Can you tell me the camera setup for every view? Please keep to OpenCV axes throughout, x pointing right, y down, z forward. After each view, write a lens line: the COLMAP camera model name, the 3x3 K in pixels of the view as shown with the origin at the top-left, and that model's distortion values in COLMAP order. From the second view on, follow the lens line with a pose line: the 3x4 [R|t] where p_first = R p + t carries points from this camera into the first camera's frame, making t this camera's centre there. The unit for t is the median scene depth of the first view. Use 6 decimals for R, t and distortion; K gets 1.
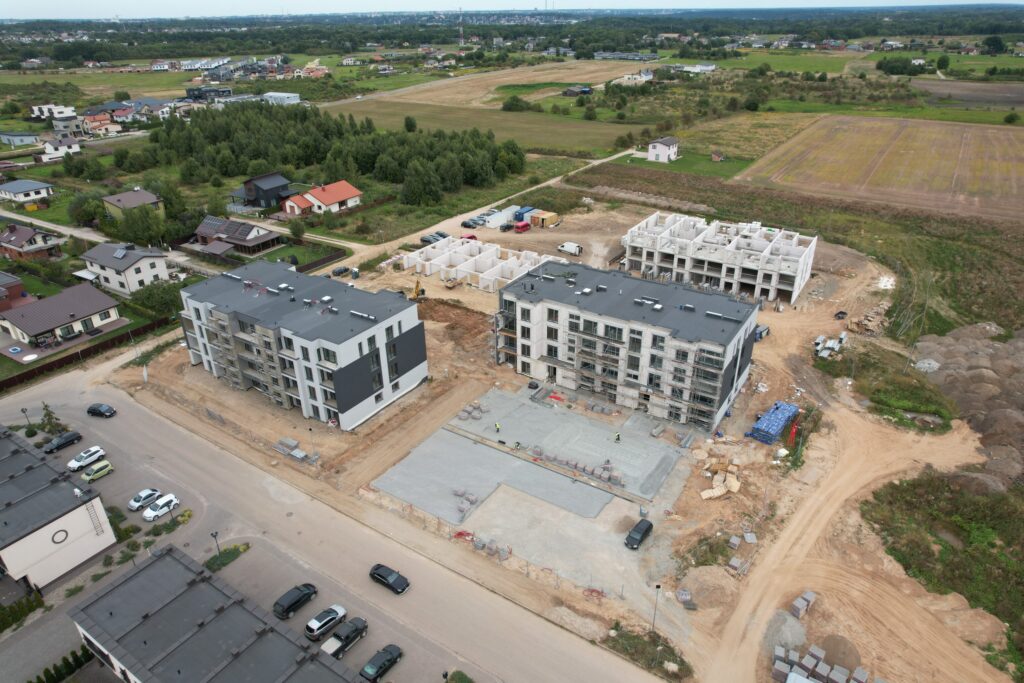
lens RADIAL K [[659.6, 0, 525.9], [0, 659.6, 343.6], [0, 0, 1]] dist [-0.089003, 0.078669]
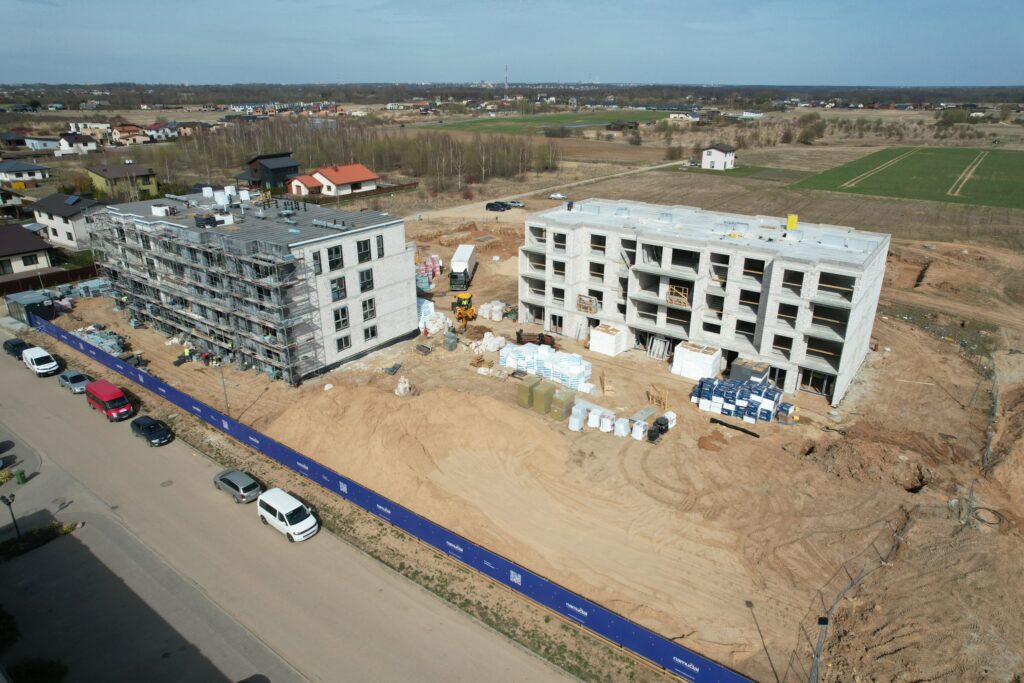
lens RADIAL K [[659.6, 0, 525.9], [0, 659.6, 343.6], [0, 0, 1]] dist [-0.089003, 0.078669]
pose [[0.997972, 0.031464, -0.055334, 0.003083], [-0.036522, 0.995005, -0.092907, 0.070809], [0.052134, 0.094739, 0.994136, 0.160232]]
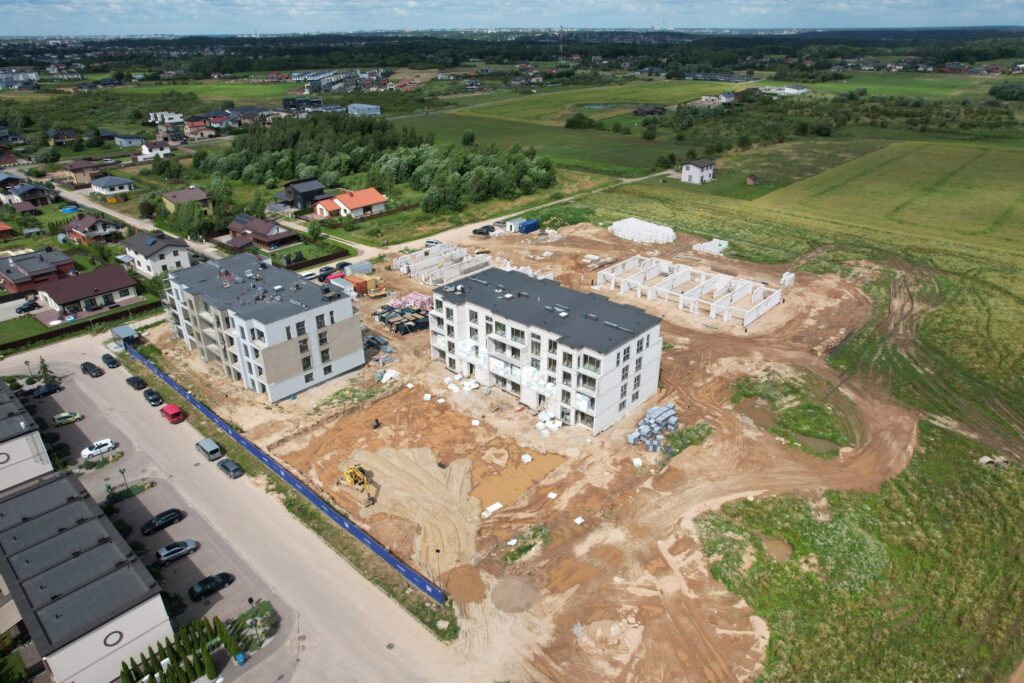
lens RADIAL K [[659.6, 0, 525.9], [0, 659.6, 343.6], [0, 0, 1]] dist [-0.089003, 0.078669]
pose [[0.987152, 0.074733, -0.141229, 0.152127], [-0.077855, 0.996825, -0.016703, 0.007127], [0.139533, 0.027483, 0.989836, -0.034853]]
